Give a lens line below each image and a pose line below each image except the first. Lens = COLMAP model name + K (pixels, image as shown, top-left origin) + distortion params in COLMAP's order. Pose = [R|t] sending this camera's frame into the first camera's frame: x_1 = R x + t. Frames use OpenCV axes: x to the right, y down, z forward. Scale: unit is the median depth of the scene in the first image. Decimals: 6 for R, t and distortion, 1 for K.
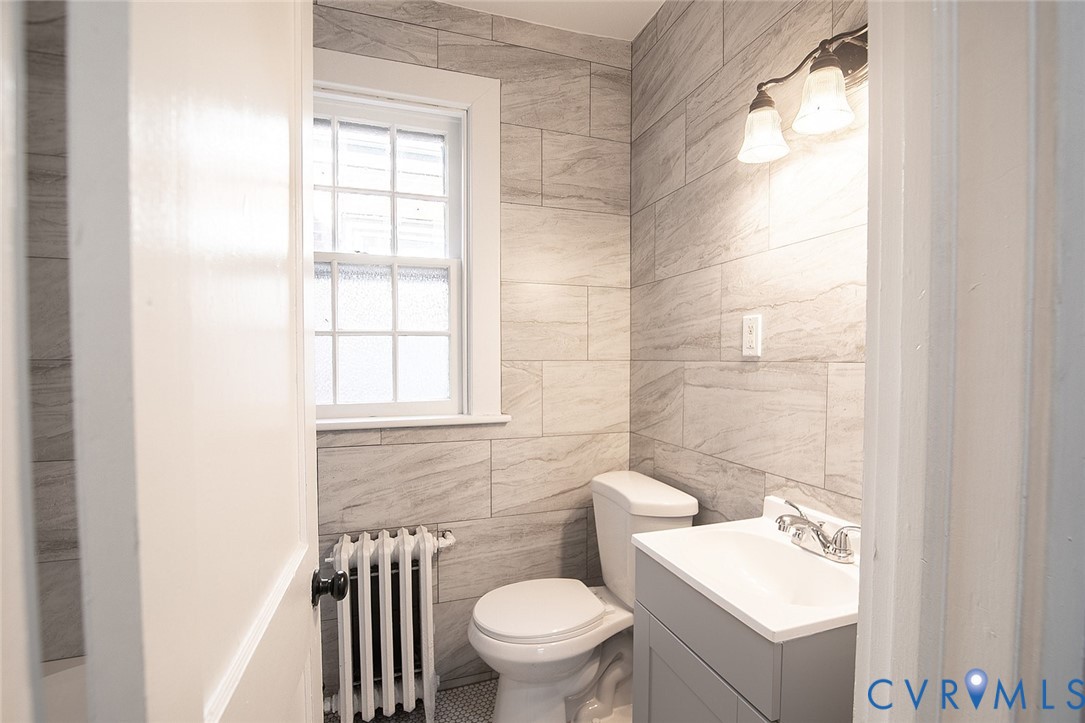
lens RADIAL K [[507.9, 0, 564.8], [0, 507.9, 374.4], [0, 0, 1]] dist [-0.020384, 0.000053]
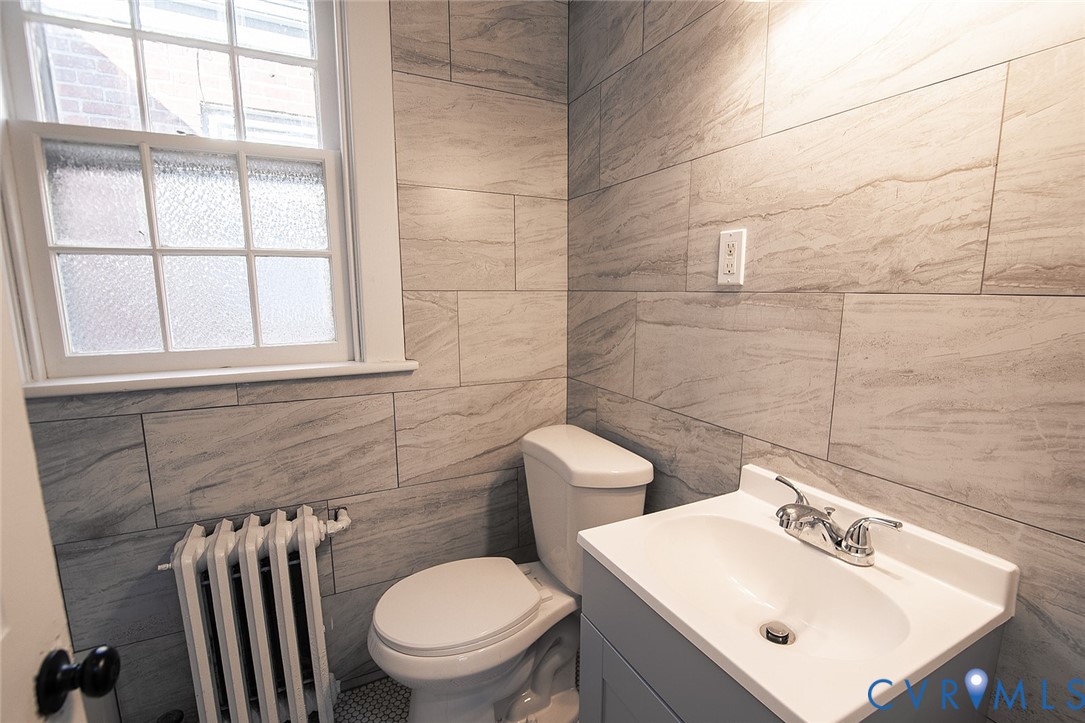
lens RADIAL K [[507.9, 0, 564.8], [0, 507.9, 374.4], [0, 0, 1]] dist [-0.020384, 0.000053]
pose [[0.990724, -0.019969, 0.134412, 0.013401], [0.001968, 0.991149, 0.132743, -0.003173], [-0.135873, -0.131247, 0.981994, 0.208206]]
